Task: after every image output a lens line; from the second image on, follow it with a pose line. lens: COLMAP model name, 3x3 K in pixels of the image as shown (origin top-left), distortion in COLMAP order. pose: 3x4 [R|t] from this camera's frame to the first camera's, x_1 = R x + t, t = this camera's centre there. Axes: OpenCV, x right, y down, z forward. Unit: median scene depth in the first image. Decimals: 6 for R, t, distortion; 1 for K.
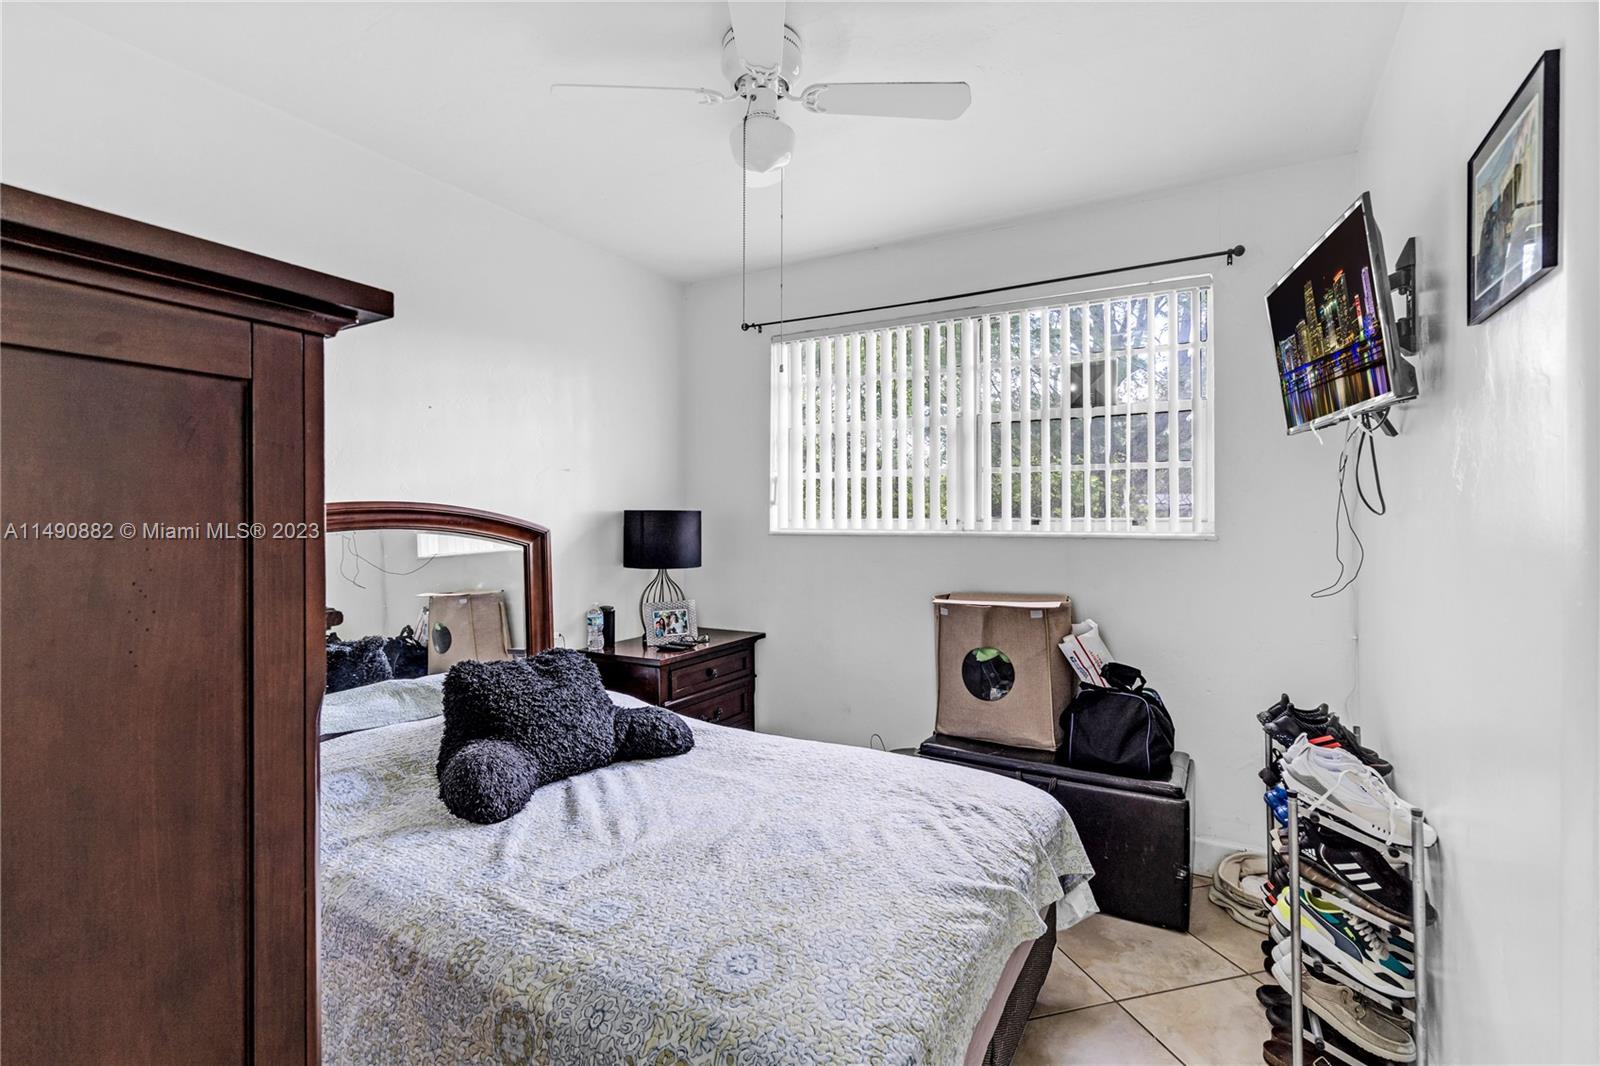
lens RADIAL K [[724.8, 0, 799.0], [0, 724.8, 520.6], [0, 0, 1]] dist [-0.005388, 0.002797]
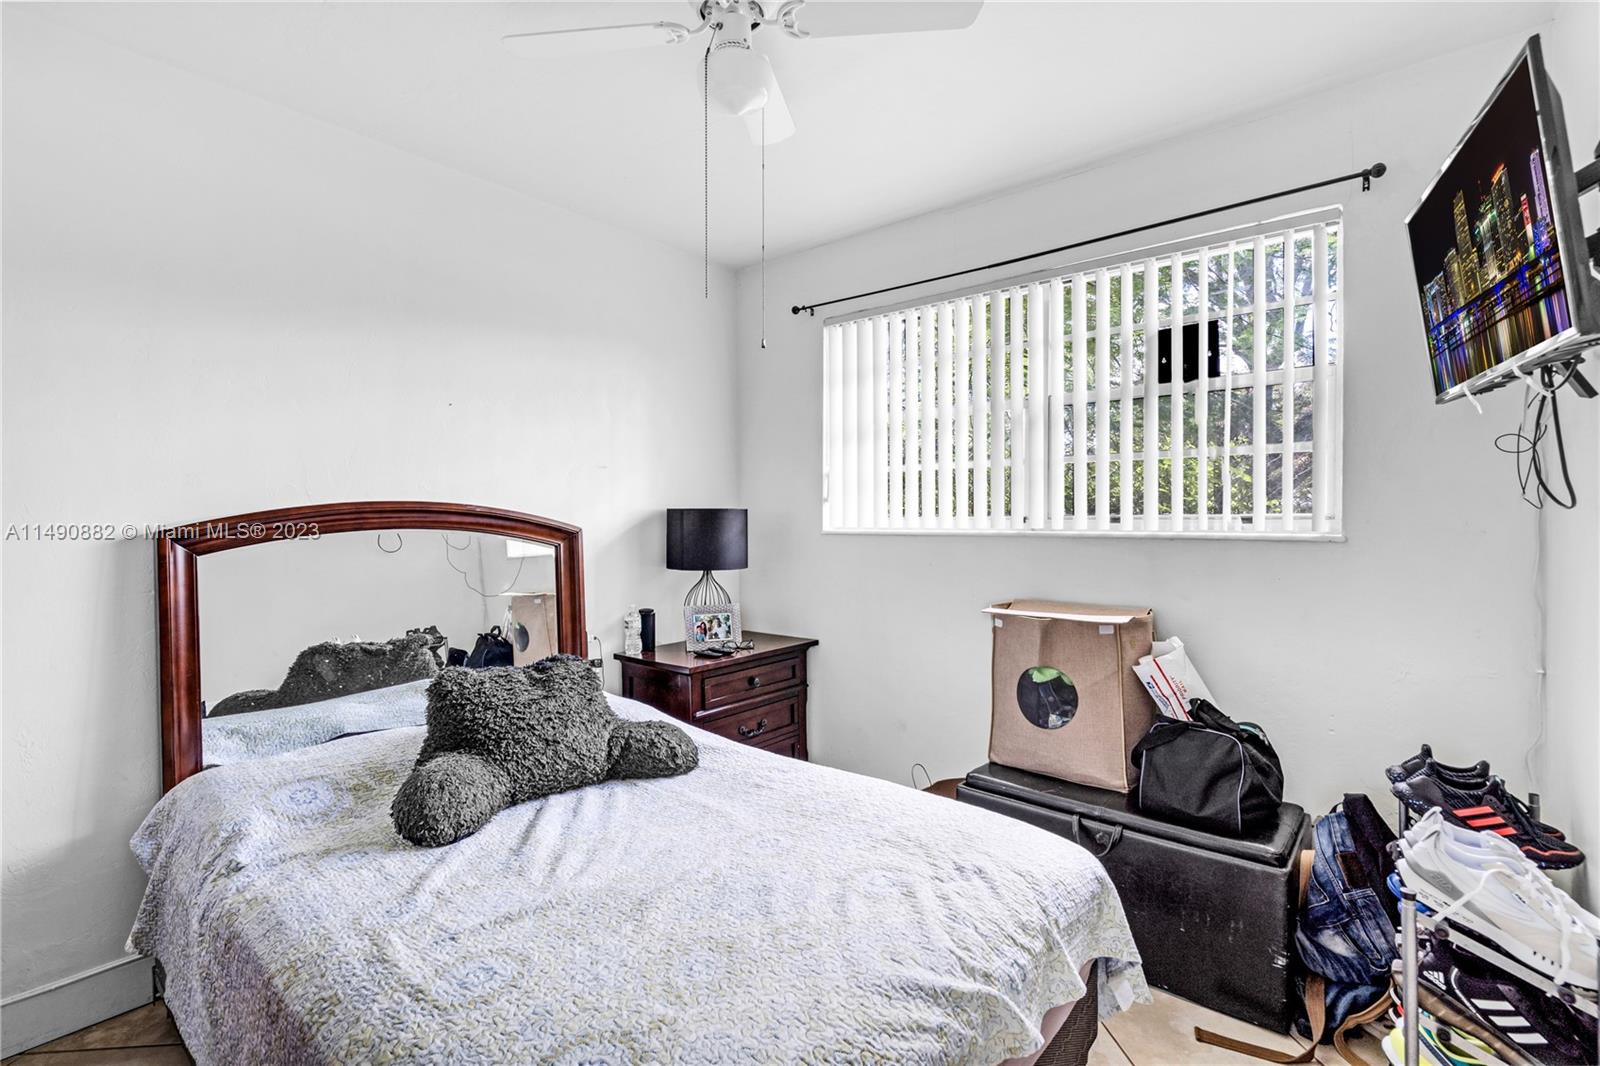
lens RADIAL K [[724.8, 0, 800.4], [0, 724.8, 531.4], [0, 0, 1]] dist [-0.005388, 0.002797]
pose [[0.984991, 0.000193, -0.172607, 0.153083], [0.002714, 0.999858, 0.016608, 0.000215], [0.172586, -0.016827, 0.984851, 0.138658]]
